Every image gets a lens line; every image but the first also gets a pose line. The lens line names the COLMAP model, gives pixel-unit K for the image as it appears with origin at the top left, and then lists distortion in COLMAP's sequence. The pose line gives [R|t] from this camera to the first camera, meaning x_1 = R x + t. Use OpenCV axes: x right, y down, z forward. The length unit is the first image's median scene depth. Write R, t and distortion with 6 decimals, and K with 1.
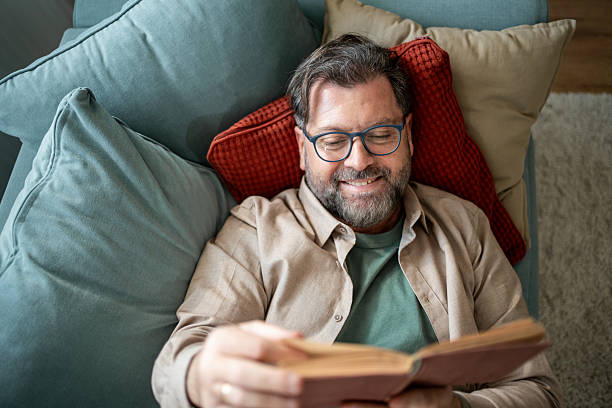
lens RADIAL K [[600.5, 0, 306.0], [0, 600.5, 204.0], [0, 0, 1]] dist [0.001603, 0.010702]
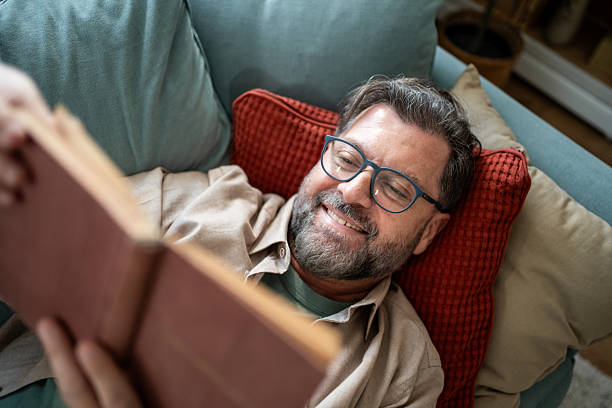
lens RADIAL K [[601.8, 0, 308.9], [0, 601.8, 231.6], [0, 0, 1]] dist [0.003126, 0.012008]
pose [[0.732350, 0.637246, -0.239960, 0.249508], [-0.676637, 0.720550, -0.151558, 0.117609], [0.076323, 0.273360, 0.958879, 0.221813]]
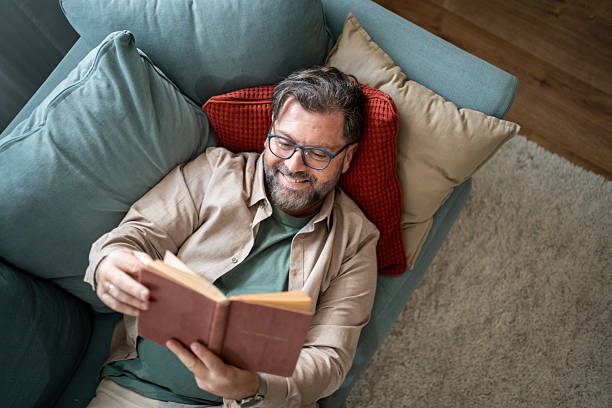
lens RADIAL K [[617.4, 0, 326.3], [0, 617.4, 204.3], [0, 0, 1]] dist [-0.012720, -0.009633]
pose [[0.902334, 0.430619, -0.018964, 0.200108], [-0.416946, 0.883148, 0.214954, -0.298478], [0.109311, -0.186054, 0.976440, -0.333498]]
